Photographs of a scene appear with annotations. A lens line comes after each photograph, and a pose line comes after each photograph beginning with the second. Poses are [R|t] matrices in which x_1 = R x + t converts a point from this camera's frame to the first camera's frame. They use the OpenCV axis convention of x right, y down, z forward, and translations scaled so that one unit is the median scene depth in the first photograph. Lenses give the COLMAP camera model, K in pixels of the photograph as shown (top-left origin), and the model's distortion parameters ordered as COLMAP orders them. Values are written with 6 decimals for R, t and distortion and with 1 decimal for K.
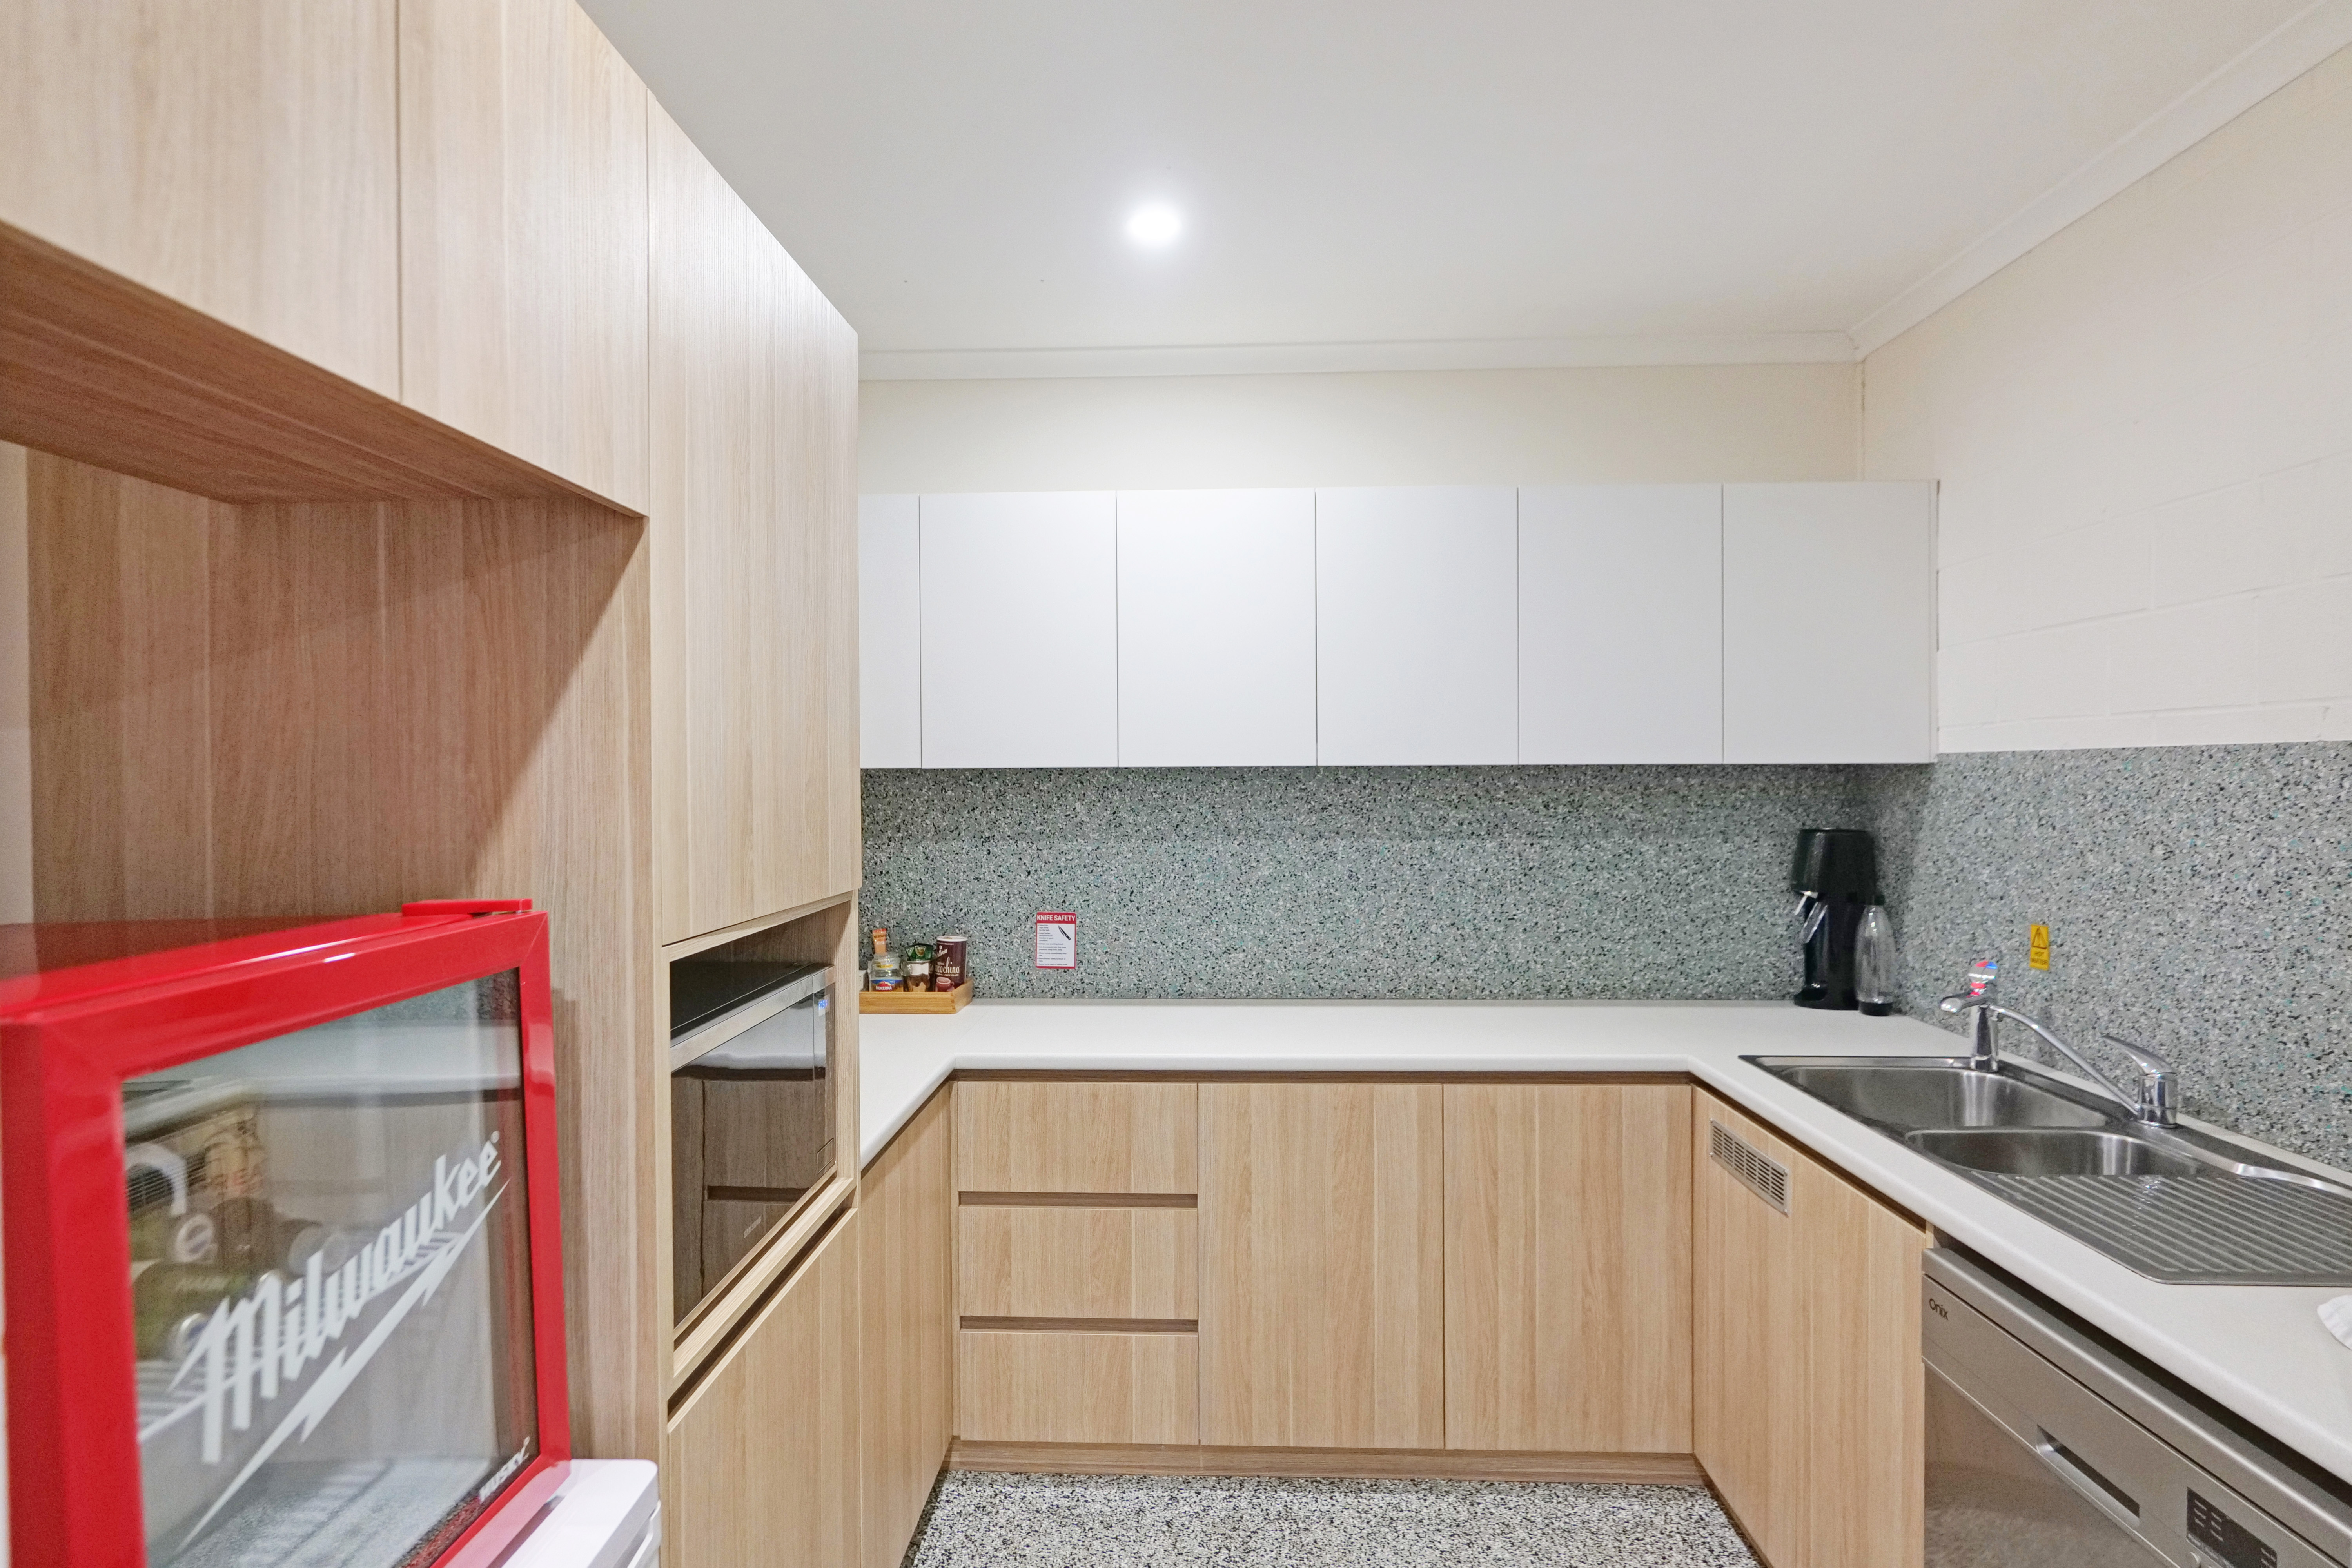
lens RADIAL K [[1134.9, 0, 1170.4], [0, 1134.9, 783.4], [0, 0, 1]] dist [-0.001660, 0.000099]
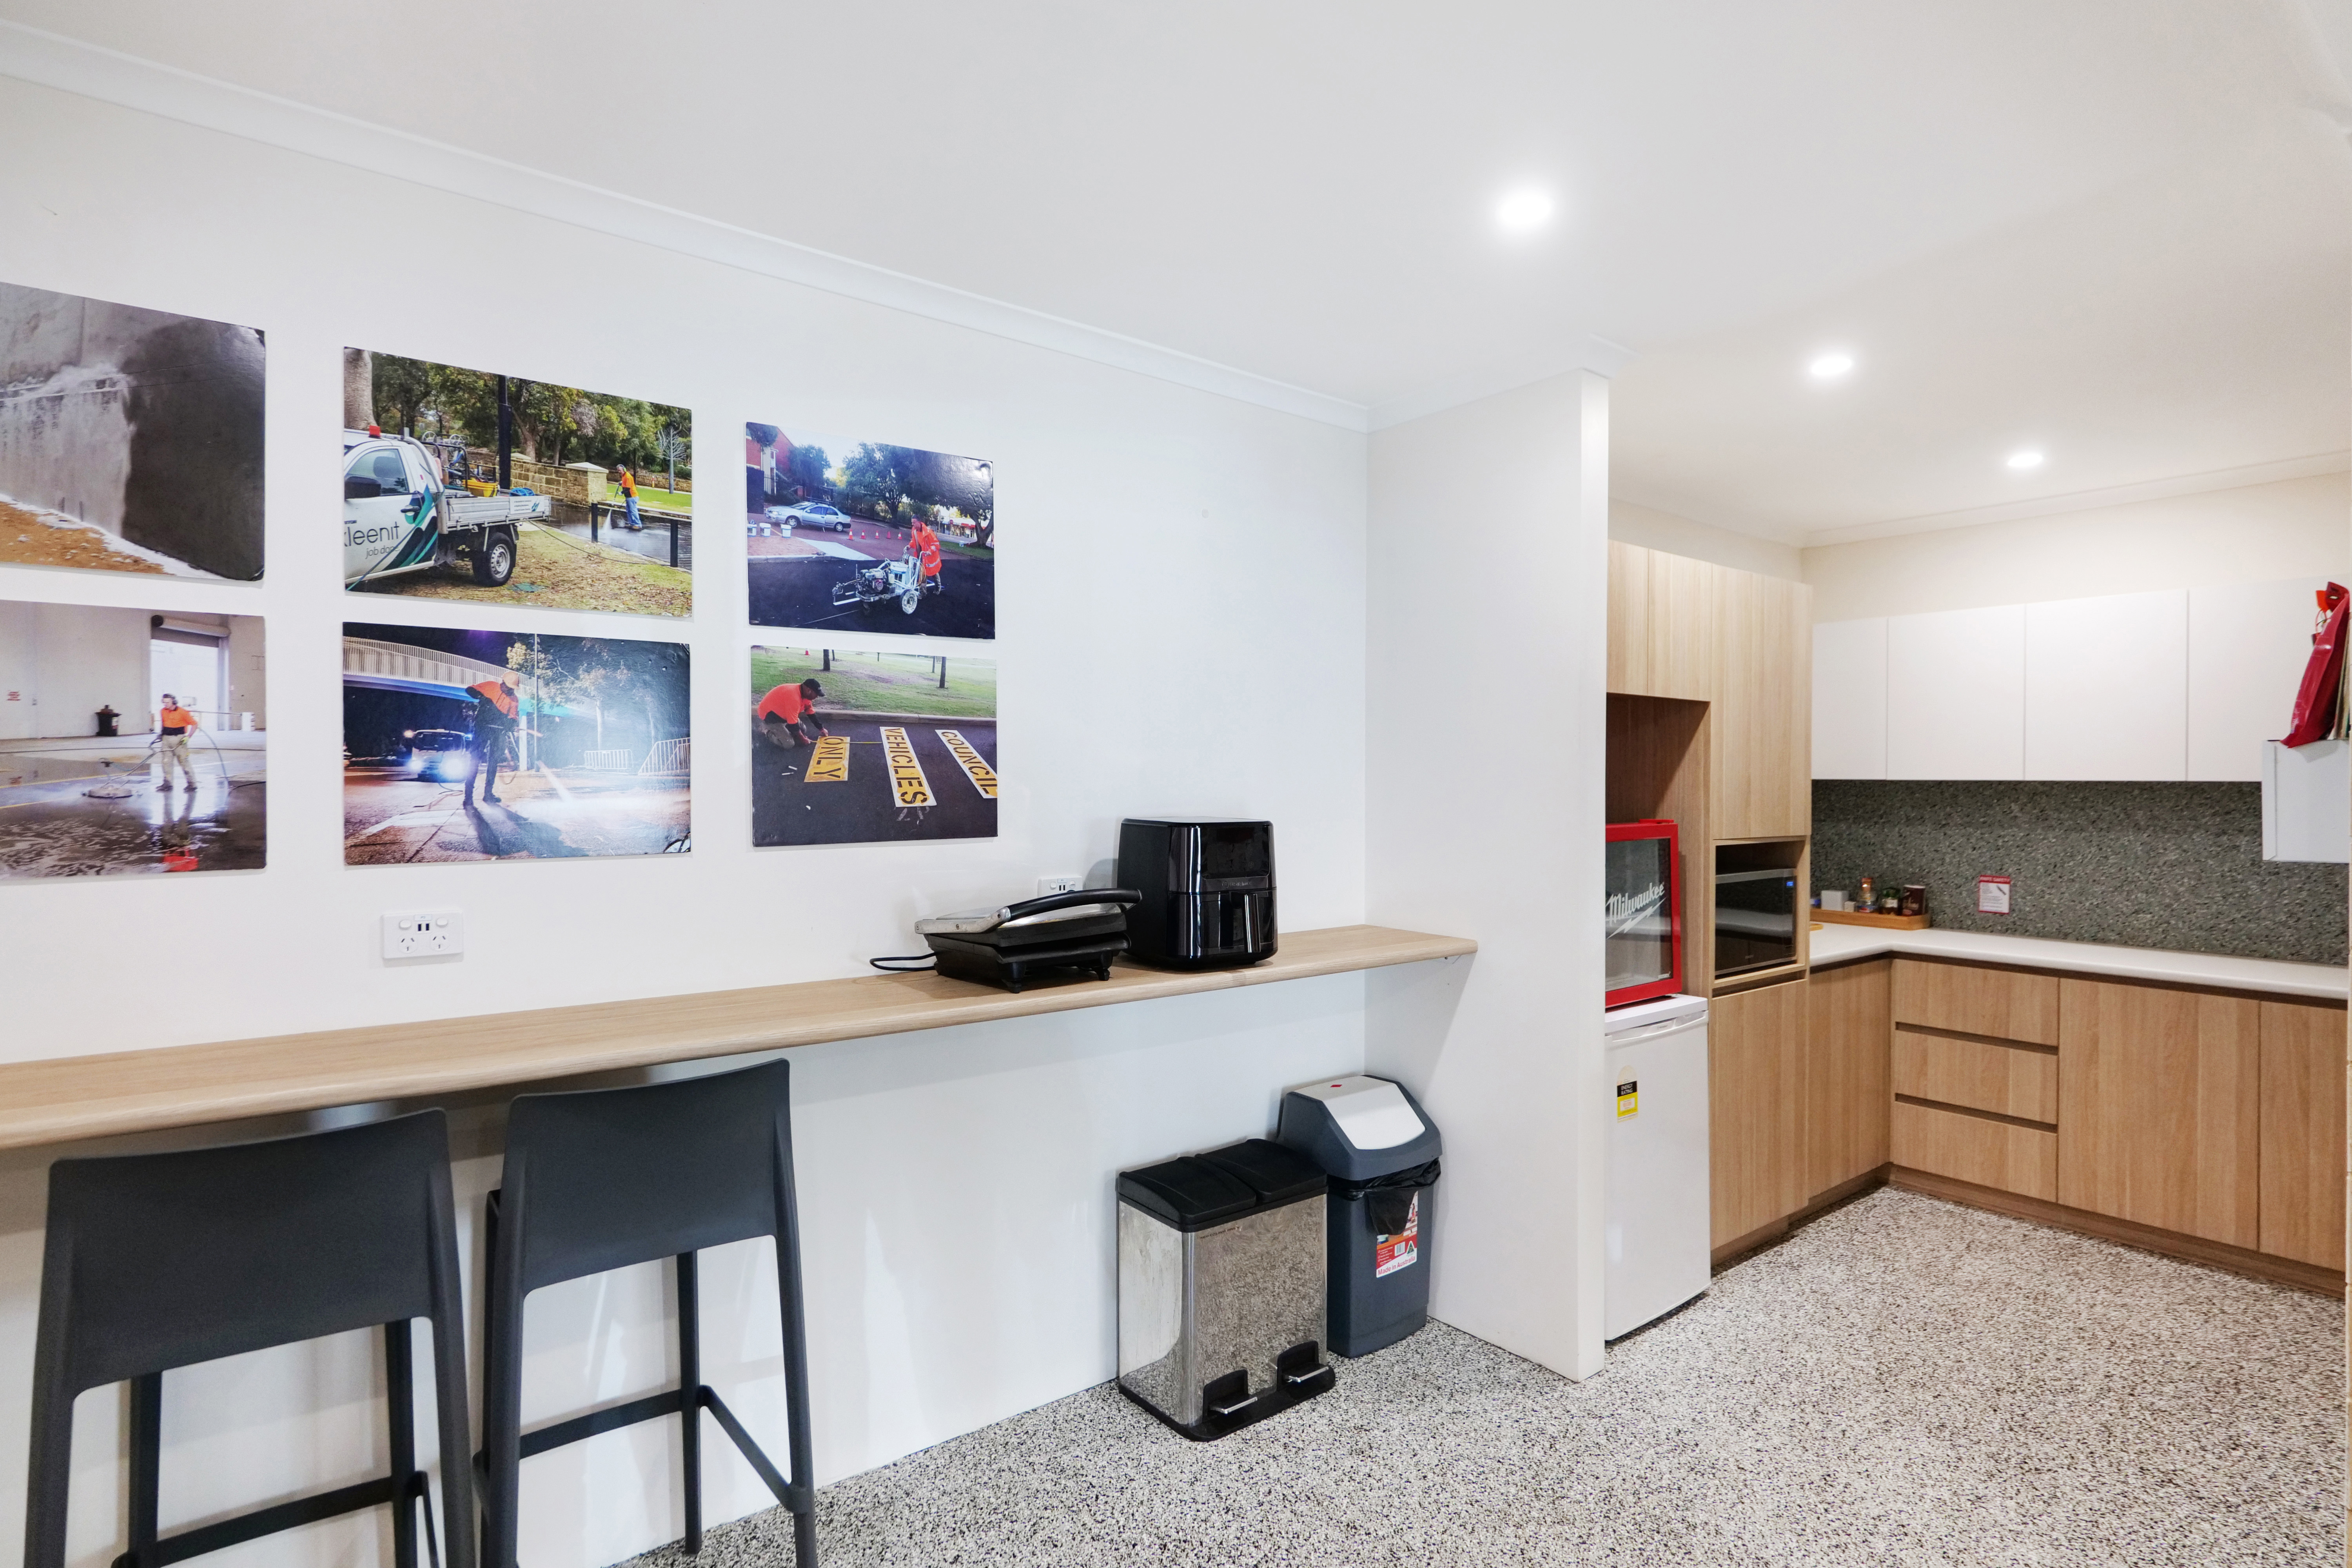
lens RADIAL K [[1134.9, 0, 1172.3], [0, 1134.9, 783.3], [0, 0, 1]] dist [-0.001660, 0.000099]
pose [[0.613238, 0.012511, -0.789799, 0.517263], [-0.014317, 0.999886, 0.004723, -0.001207], [0.789768, 0.008411, 0.613347, -0.979192]]
